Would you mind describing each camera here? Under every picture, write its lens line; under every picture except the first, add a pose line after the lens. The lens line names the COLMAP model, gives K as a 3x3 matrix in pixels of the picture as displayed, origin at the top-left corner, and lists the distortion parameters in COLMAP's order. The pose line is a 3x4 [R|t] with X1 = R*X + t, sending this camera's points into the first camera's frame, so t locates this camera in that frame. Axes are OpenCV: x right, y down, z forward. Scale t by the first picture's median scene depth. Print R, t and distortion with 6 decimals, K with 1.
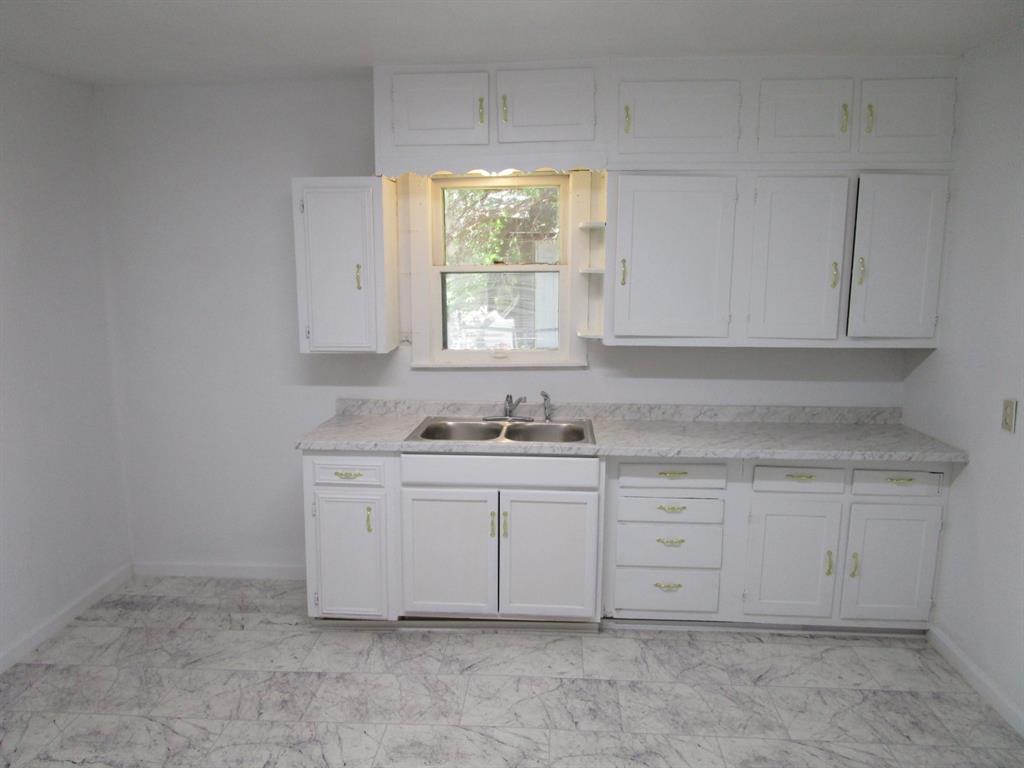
lens RADIAL K [[727.4, 0, 511.6], [0, 727.4, 385.3], [0, 0, 1]] dist [-0.028419, 0.007584]
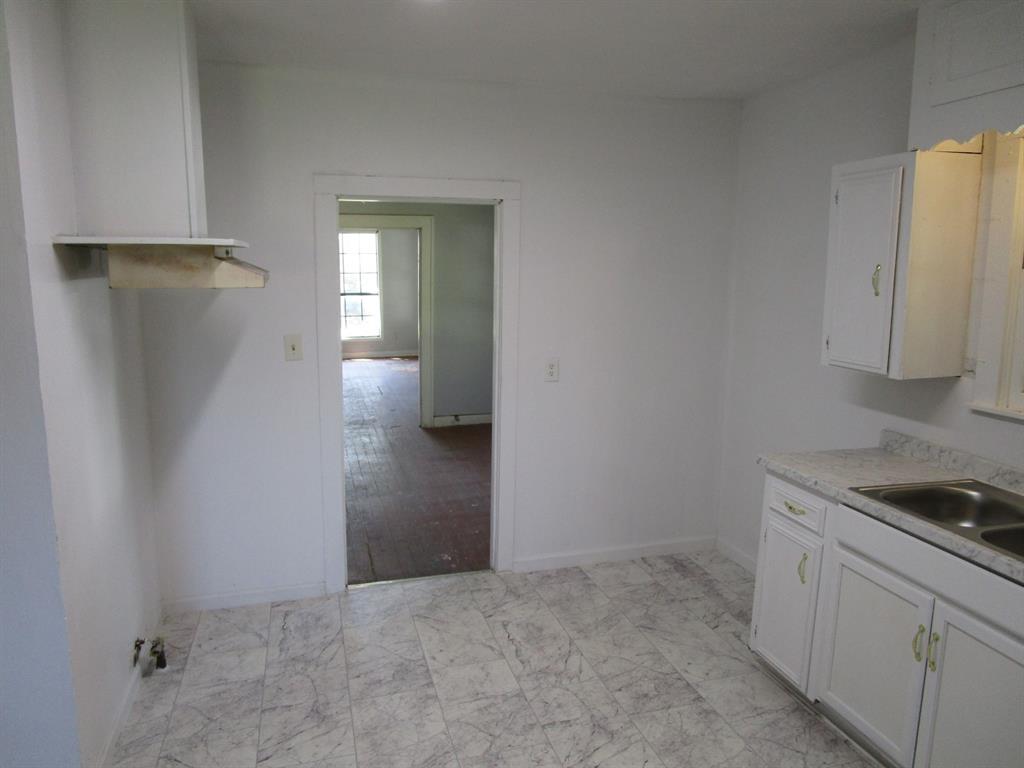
lens RADIAL K [[727.4, 0, 506.7], [0, 727.4, 383.0], [0, 0, 1]] dist [-0.028419, 0.007584]
pose [[0.334794, 0.157371, -0.929057, 0.434204], [-0.165052, 0.980506, 0.106608, -0.057869], [0.927724, 0.117651, 0.354242, 0.364769]]
